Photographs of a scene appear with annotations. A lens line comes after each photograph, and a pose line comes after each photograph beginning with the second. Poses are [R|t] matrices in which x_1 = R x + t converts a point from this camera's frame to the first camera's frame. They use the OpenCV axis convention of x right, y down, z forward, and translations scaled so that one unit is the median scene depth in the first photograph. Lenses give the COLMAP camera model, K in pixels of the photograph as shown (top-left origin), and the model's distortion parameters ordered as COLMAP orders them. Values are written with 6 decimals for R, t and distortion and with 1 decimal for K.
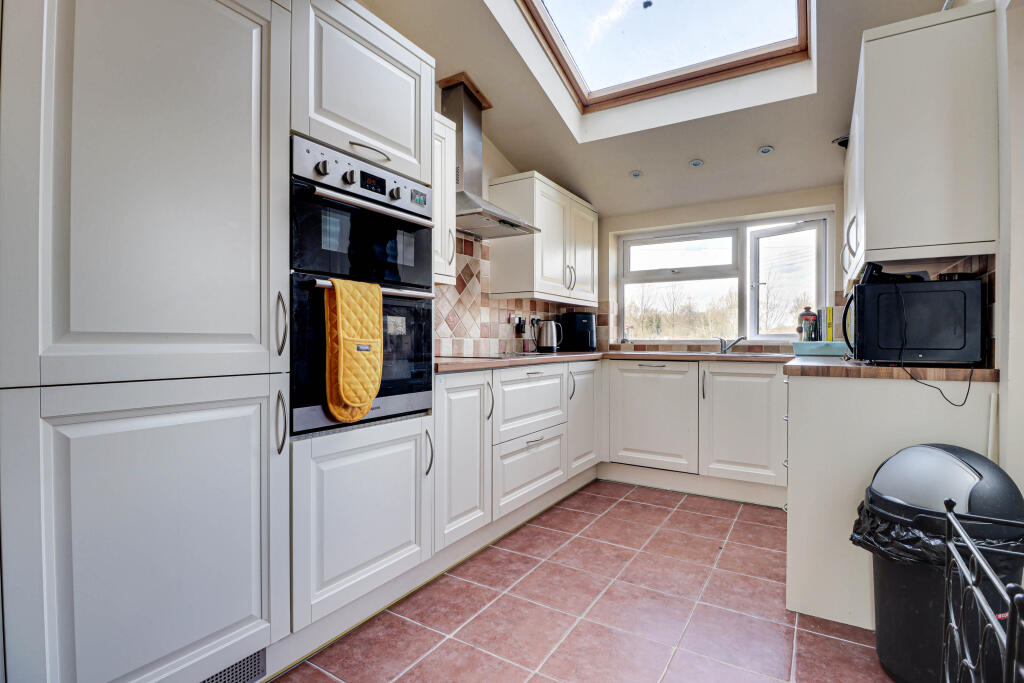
lens RADIAL K [[483.1, 0, 512.5], [0, 483.1, 340.2], [0, 0, 1]] dist [0.002785, 0.000202]
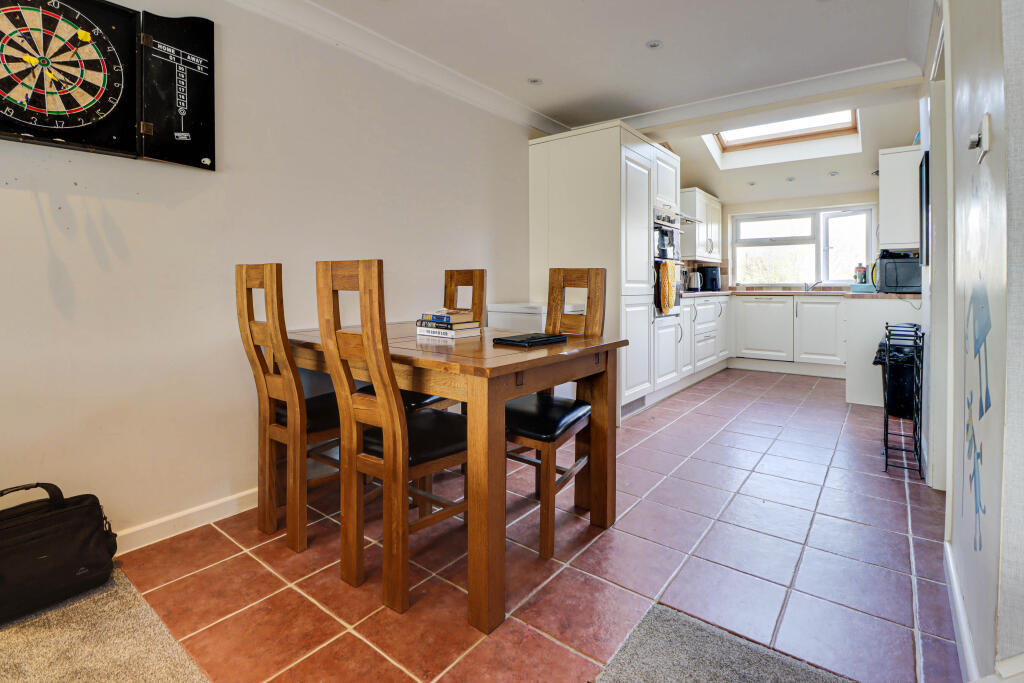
lens RADIAL K [[483.1, 0, 527.8], [0, 483.1, 285.0], [0, 0, 1]] dist [0.002785, 0.000202]
pose [[0.997233, -0.002135, -0.074311, -0.381114], [0.002077, 0.999997, -0.000865, 0.004608], [0.074313, 0.000708, 0.997235, -0.699838]]
